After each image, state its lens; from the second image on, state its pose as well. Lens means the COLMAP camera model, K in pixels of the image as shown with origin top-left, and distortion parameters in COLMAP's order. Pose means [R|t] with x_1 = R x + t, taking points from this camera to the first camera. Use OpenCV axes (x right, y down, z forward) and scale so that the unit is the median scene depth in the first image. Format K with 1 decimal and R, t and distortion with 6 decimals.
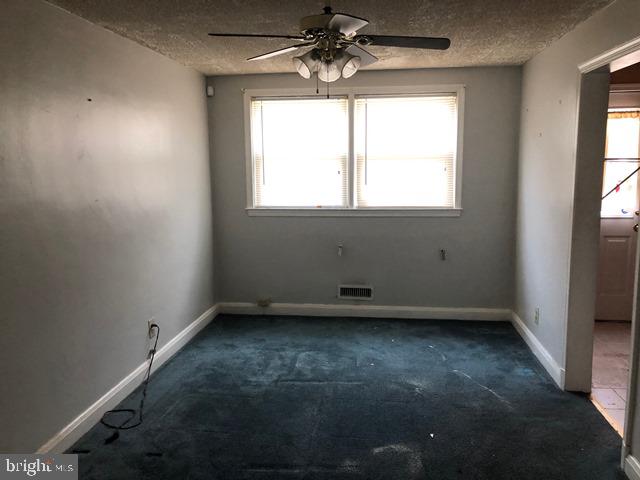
lens RADIAL K [[529.2, 0, 320.8], [0, 529.2, 237.5], [0, 0, 1]] dist [0.107302, -0.167521]
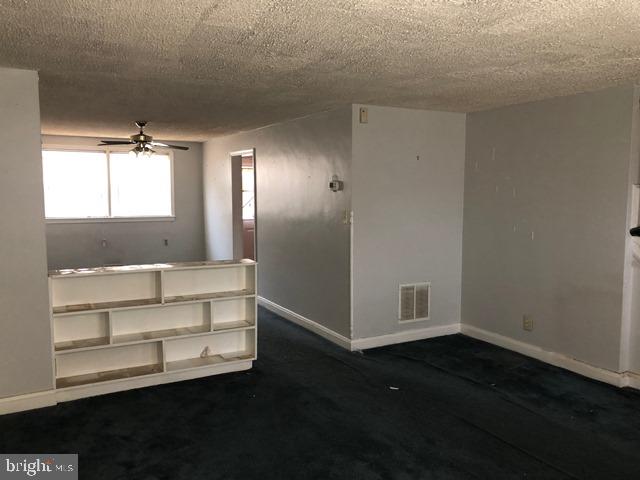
lens RADIAL K [[529.2, 0, 320.8], [0, 529.2, 237.5], [0, 0, 1]] dist [0.107302, -0.167521]
pose [[0.809641, -0.046638, 0.585069, -0.407954], [0.075596, 0.996821, -0.025151, 0.103622], [-0.582036, 0.064592, 0.810593, -0.773846]]
